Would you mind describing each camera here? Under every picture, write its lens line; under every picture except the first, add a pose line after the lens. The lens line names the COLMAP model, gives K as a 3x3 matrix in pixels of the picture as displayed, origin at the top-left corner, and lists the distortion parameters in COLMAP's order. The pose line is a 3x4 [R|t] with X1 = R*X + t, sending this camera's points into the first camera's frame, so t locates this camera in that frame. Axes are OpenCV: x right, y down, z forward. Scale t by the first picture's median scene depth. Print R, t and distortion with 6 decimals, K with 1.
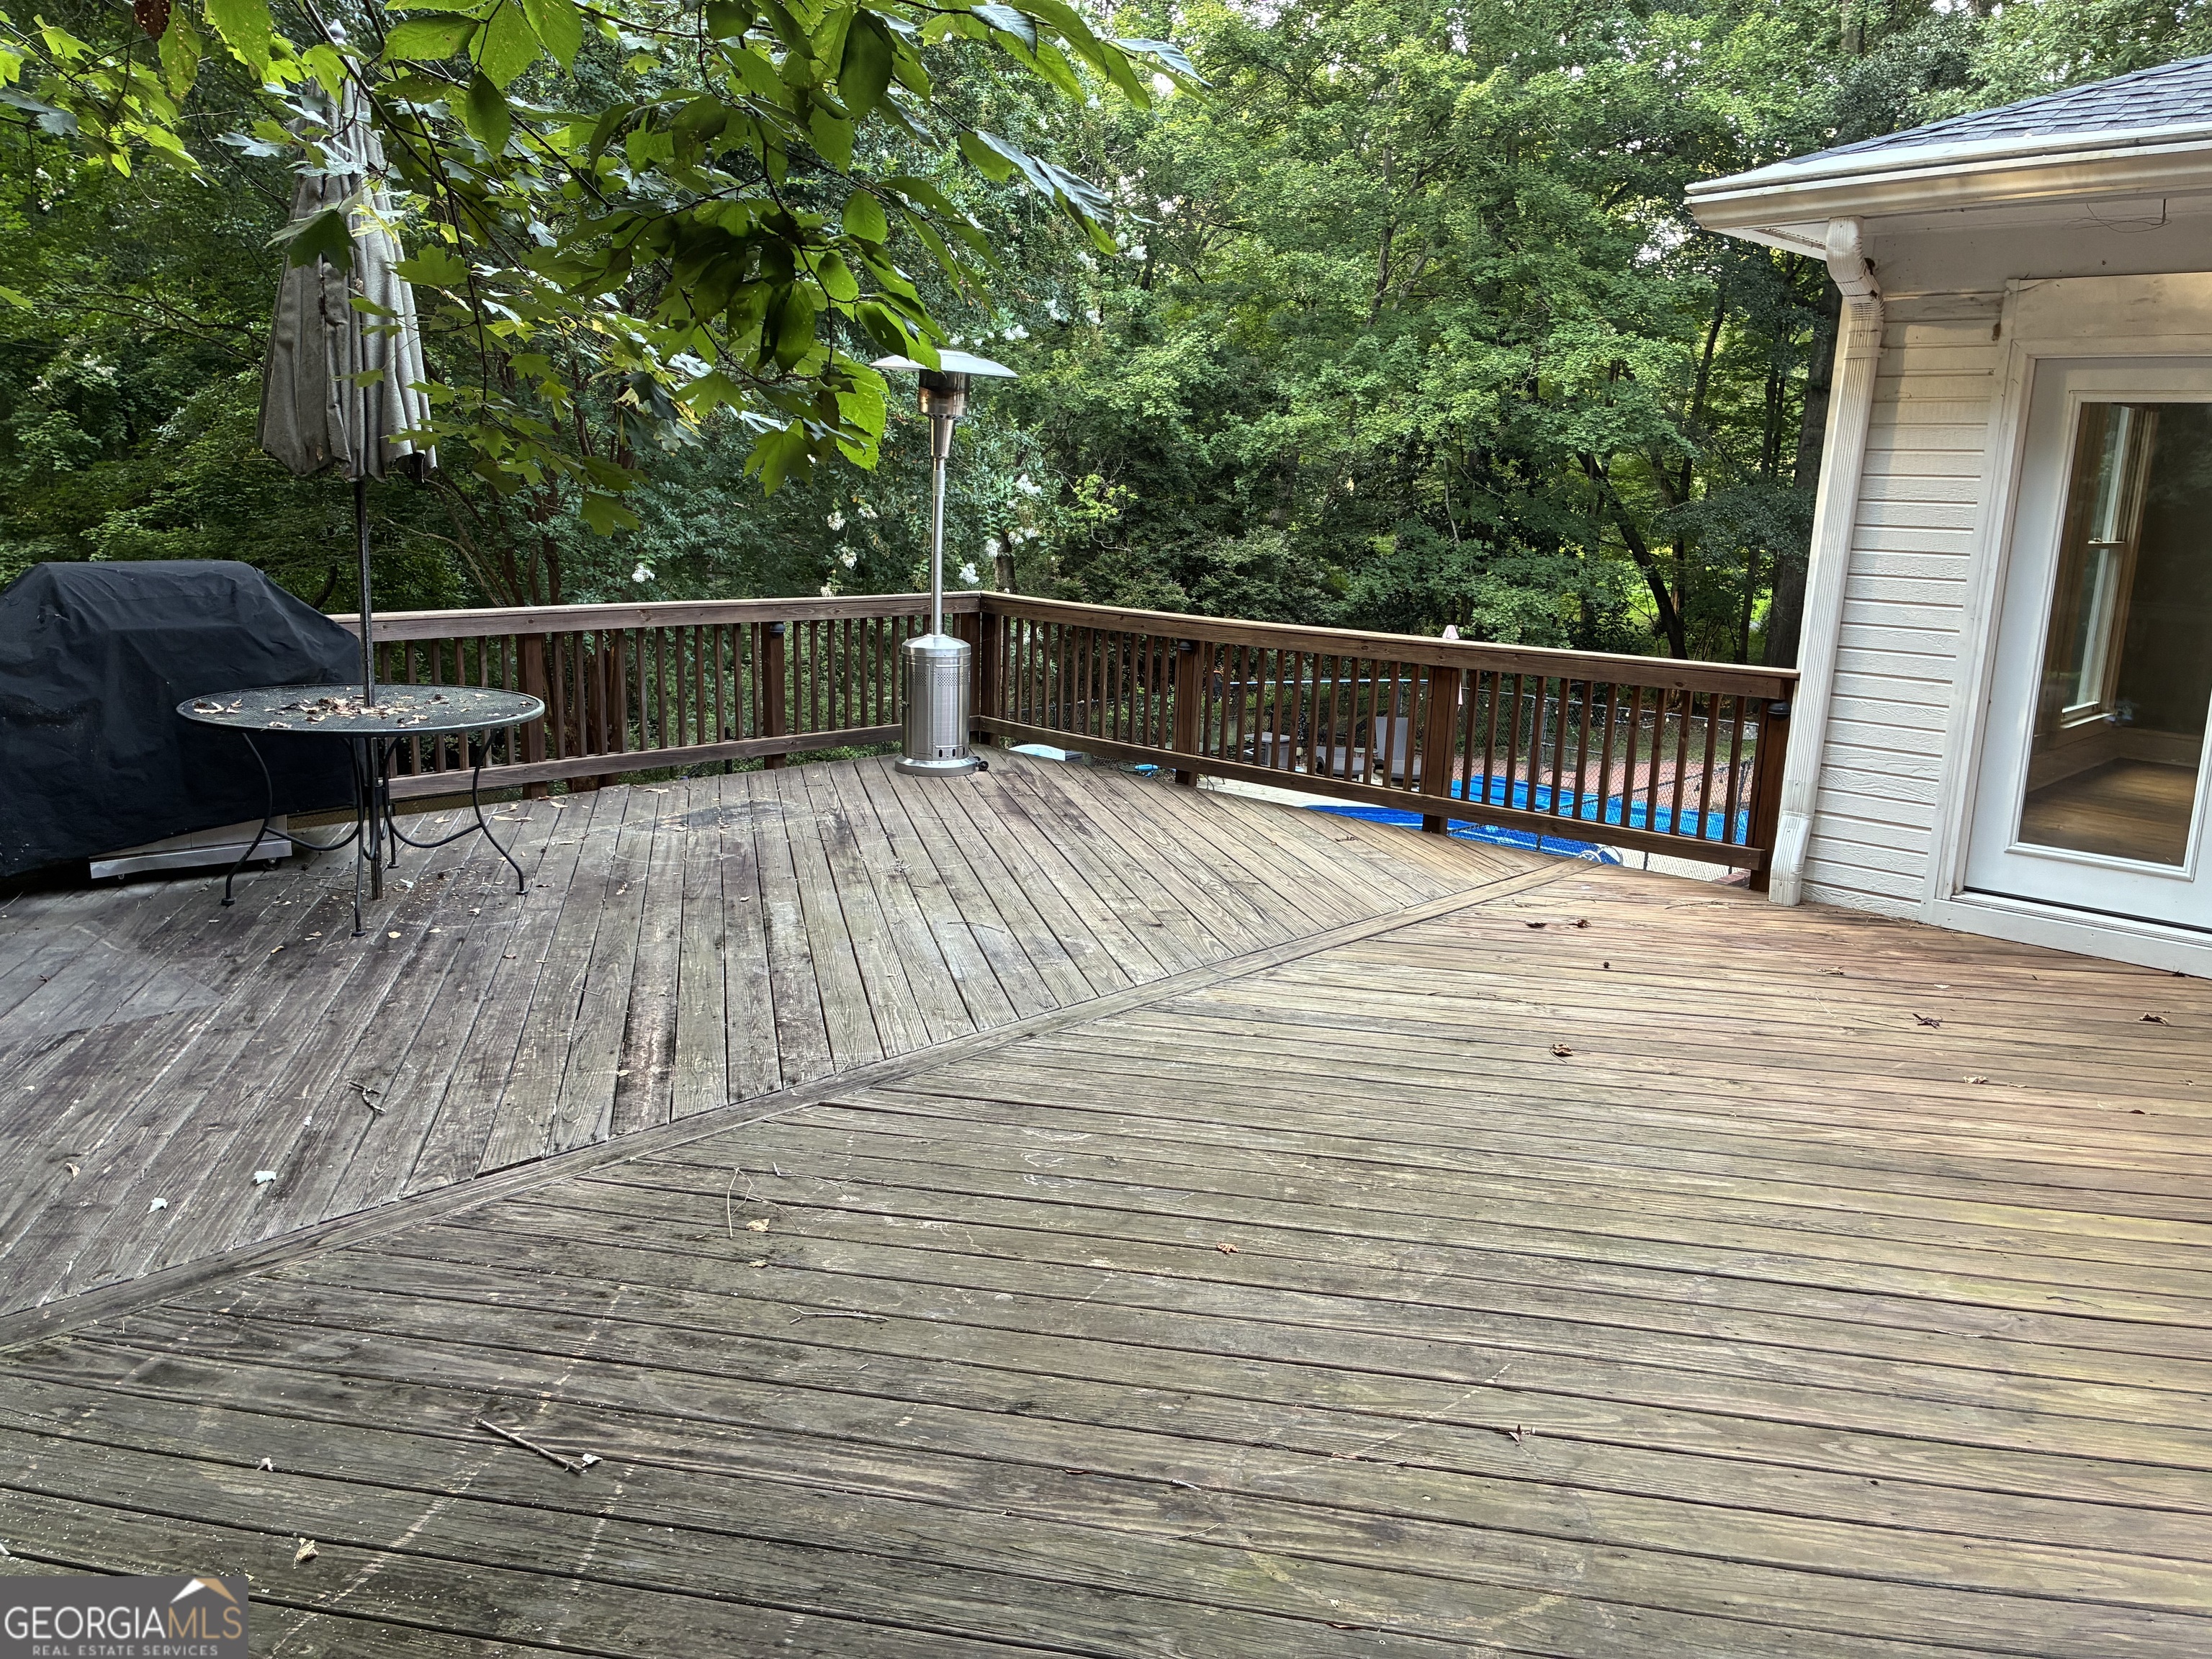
lens RADIAL K [[1625.2, 0, 1106.0], [0, 1625.2, 829.5], [0, 0, 1]] dist [0.000786, -0.001160]
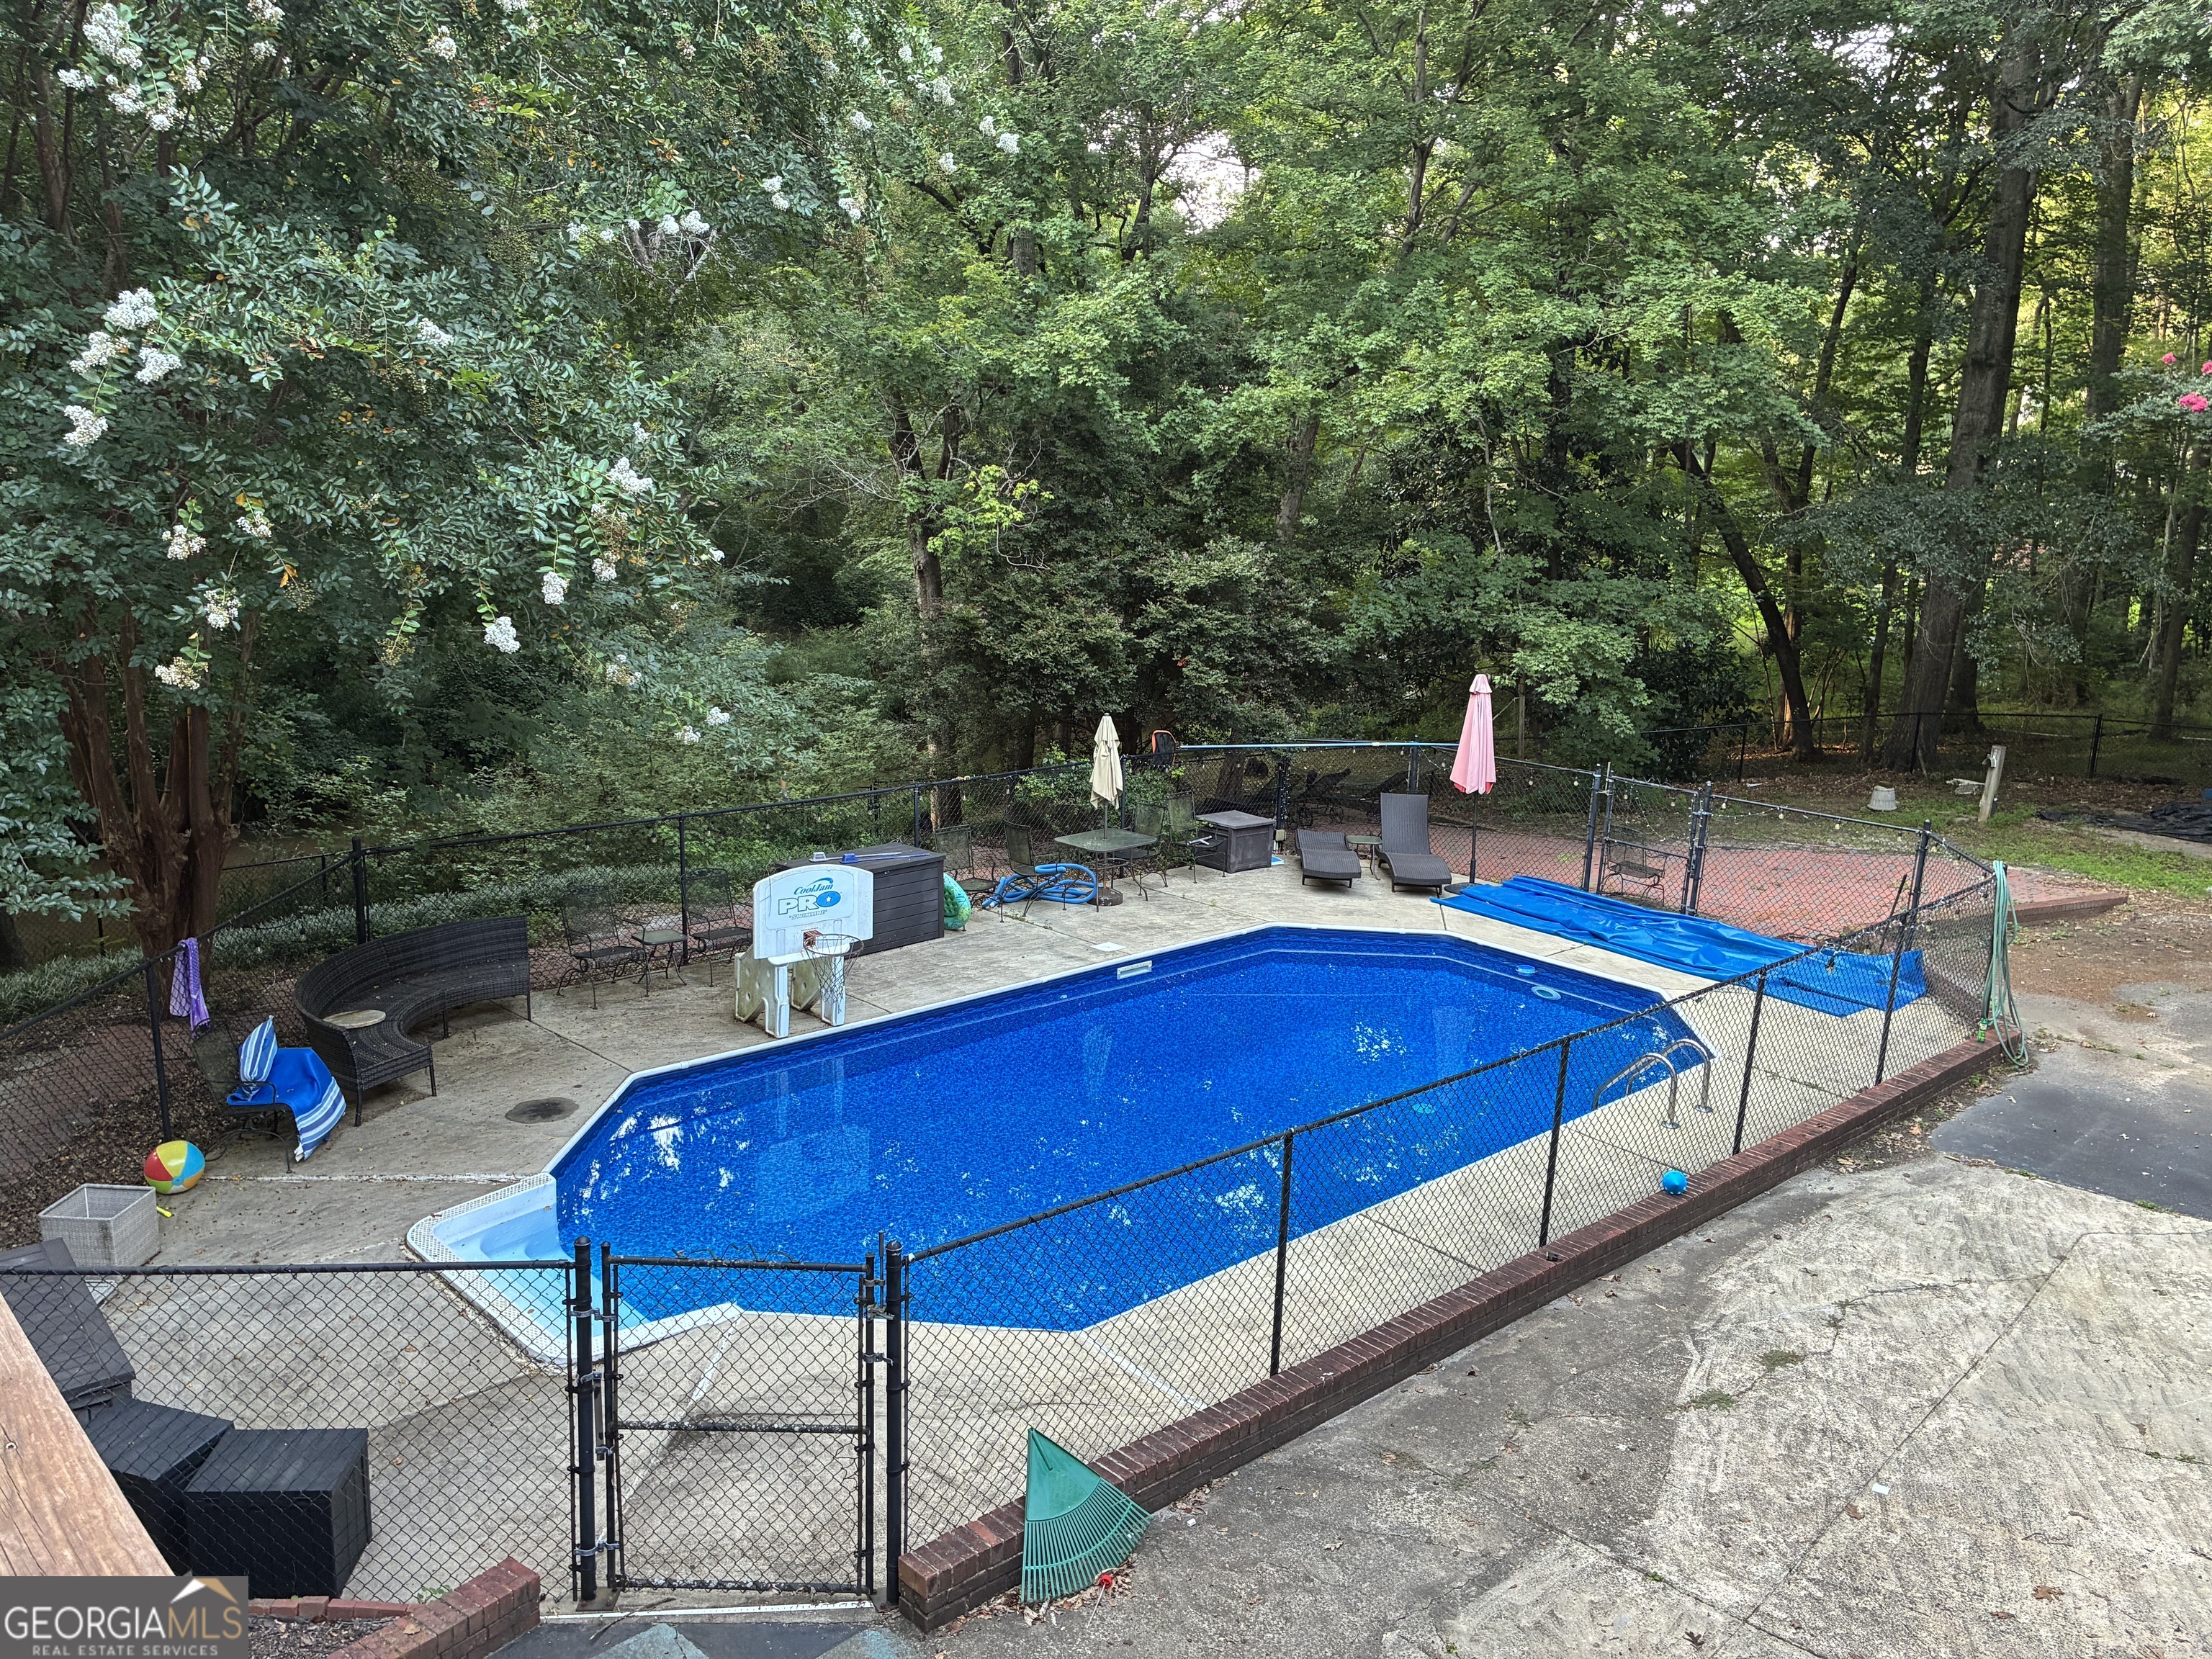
lens RADIAL K [[1683.1, 0, 1106.0], [0, 1683.1, 829.5], [0, 0, 1]] dist [0.014408, -0.004304]
pose [[0.998873, 0.015401, -0.044897, 0.077092], [-0.015634, 0.999866, -0.004844, -0.048514], [0.044816, 0.005540, 0.998980, 0.230630]]
